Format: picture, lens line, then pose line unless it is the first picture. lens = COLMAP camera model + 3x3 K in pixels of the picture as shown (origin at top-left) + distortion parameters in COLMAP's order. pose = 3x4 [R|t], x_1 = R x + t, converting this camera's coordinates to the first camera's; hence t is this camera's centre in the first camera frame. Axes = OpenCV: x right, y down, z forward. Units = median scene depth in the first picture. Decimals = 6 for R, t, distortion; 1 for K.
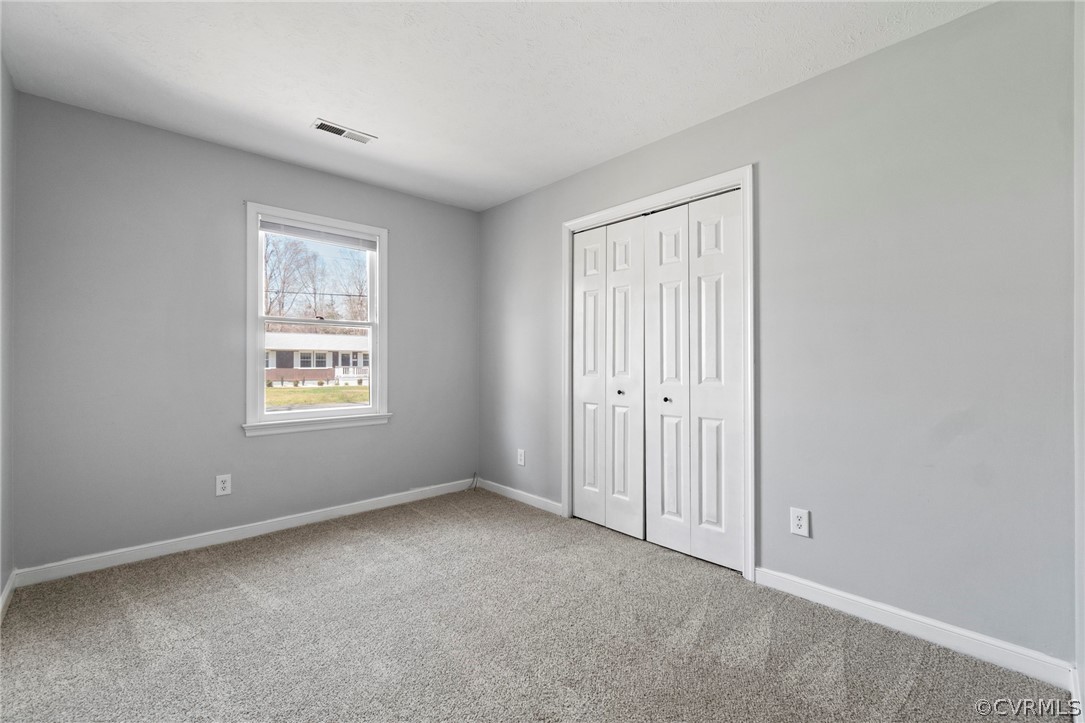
lens RADIAL K [[466.6, 0, 536.4], [0, 466.6, 358.3], [0, 0, 1]] dist [0.001369, 0.000128]
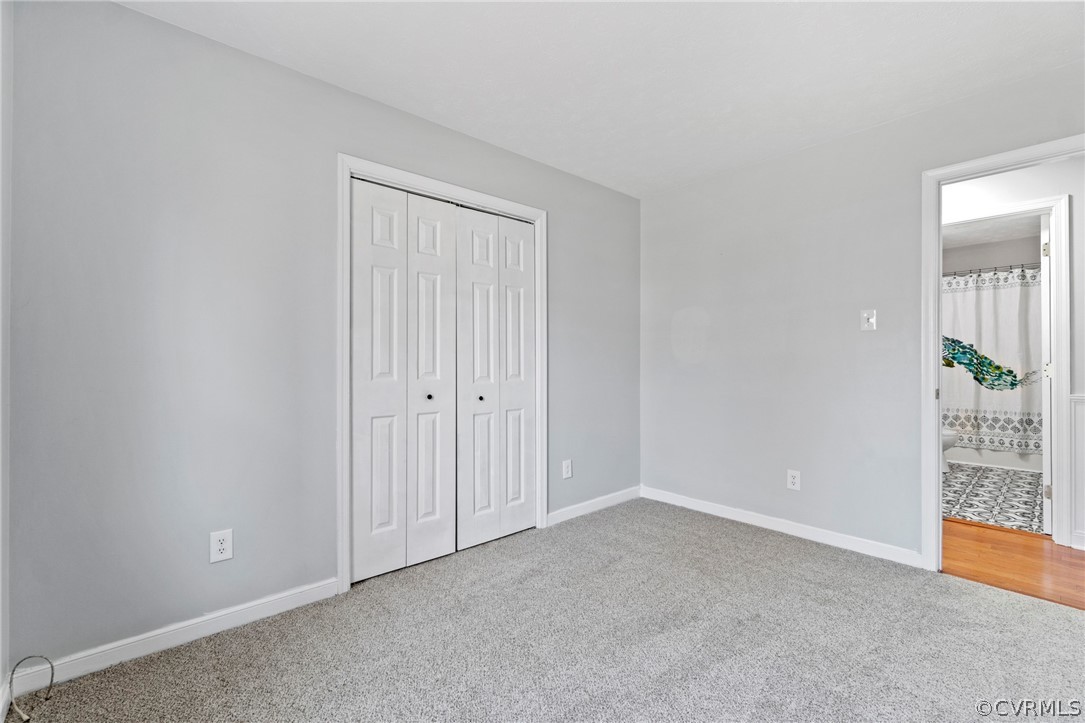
lens RADIAL K [[466.6, 0, 536.4], [0, 466.6, 358.3], [0, 0, 1]] dist [0.001369, 0.000128]
pose [[0.015289, 0.005539, 0.999868, -0.733389], [-0.005411, 0.999970, -0.005457, 0.006019], [-0.999868, -0.005327, 0.015318, 0.859121]]
